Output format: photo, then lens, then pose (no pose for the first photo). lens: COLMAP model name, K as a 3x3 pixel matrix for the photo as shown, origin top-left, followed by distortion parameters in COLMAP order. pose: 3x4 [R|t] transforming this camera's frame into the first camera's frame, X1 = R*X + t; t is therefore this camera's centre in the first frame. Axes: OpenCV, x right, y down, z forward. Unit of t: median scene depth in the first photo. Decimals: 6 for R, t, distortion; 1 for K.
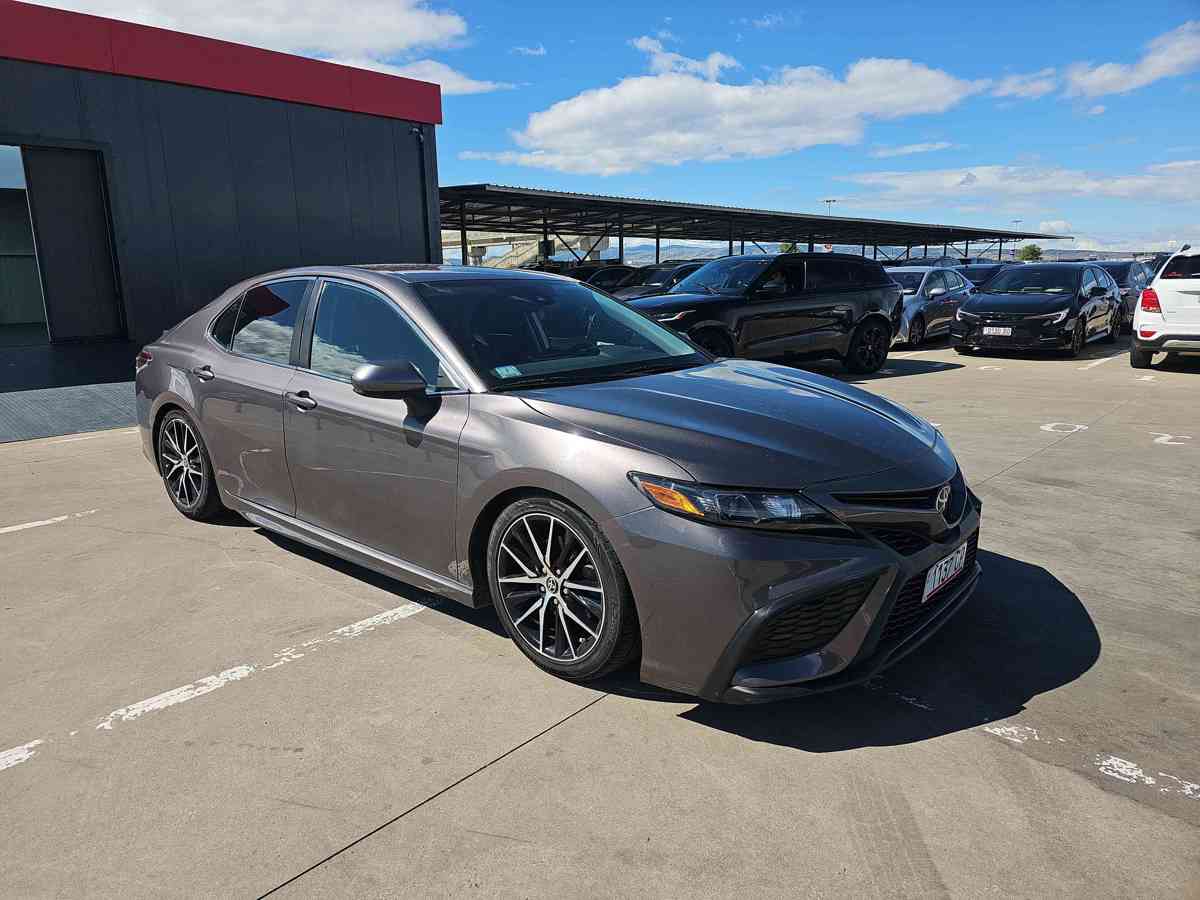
lens RADIAL K [[791.0, 0, 588.2], [0, 791.0, 446.6], [0, 0, 1]] dist [0.062756, -0.057870]
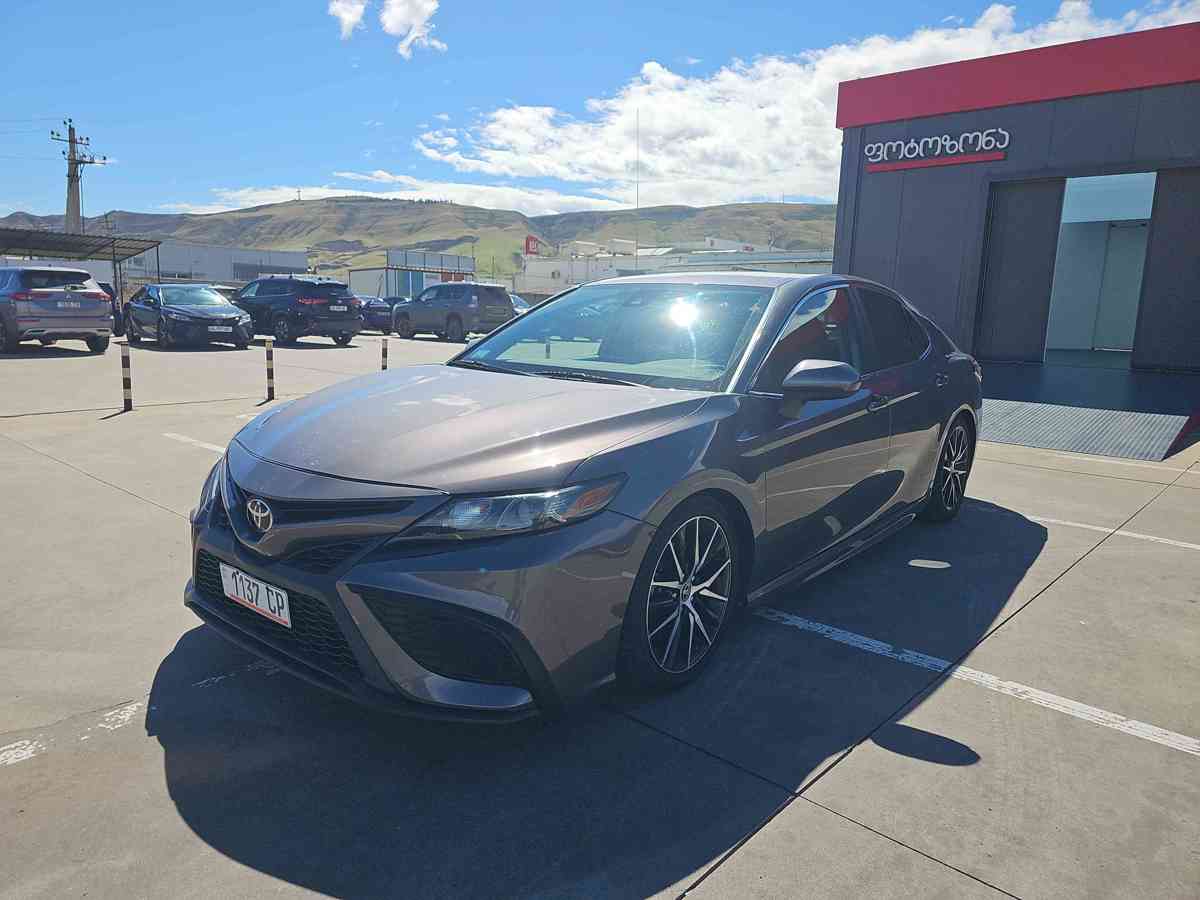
lens RADIAL K [[791.0, 0, 588.2], [0, 791.0, 446.6], [0, 0, 1]] dist [0.062756, -0.057870]
pose [[0.024049, 0.189976, -0.981494, 0.327483], [-0.229778, 0.956544, 0.179517, -0.062619], [0.972946, 0.221208, 0.066656, 0.318675]]
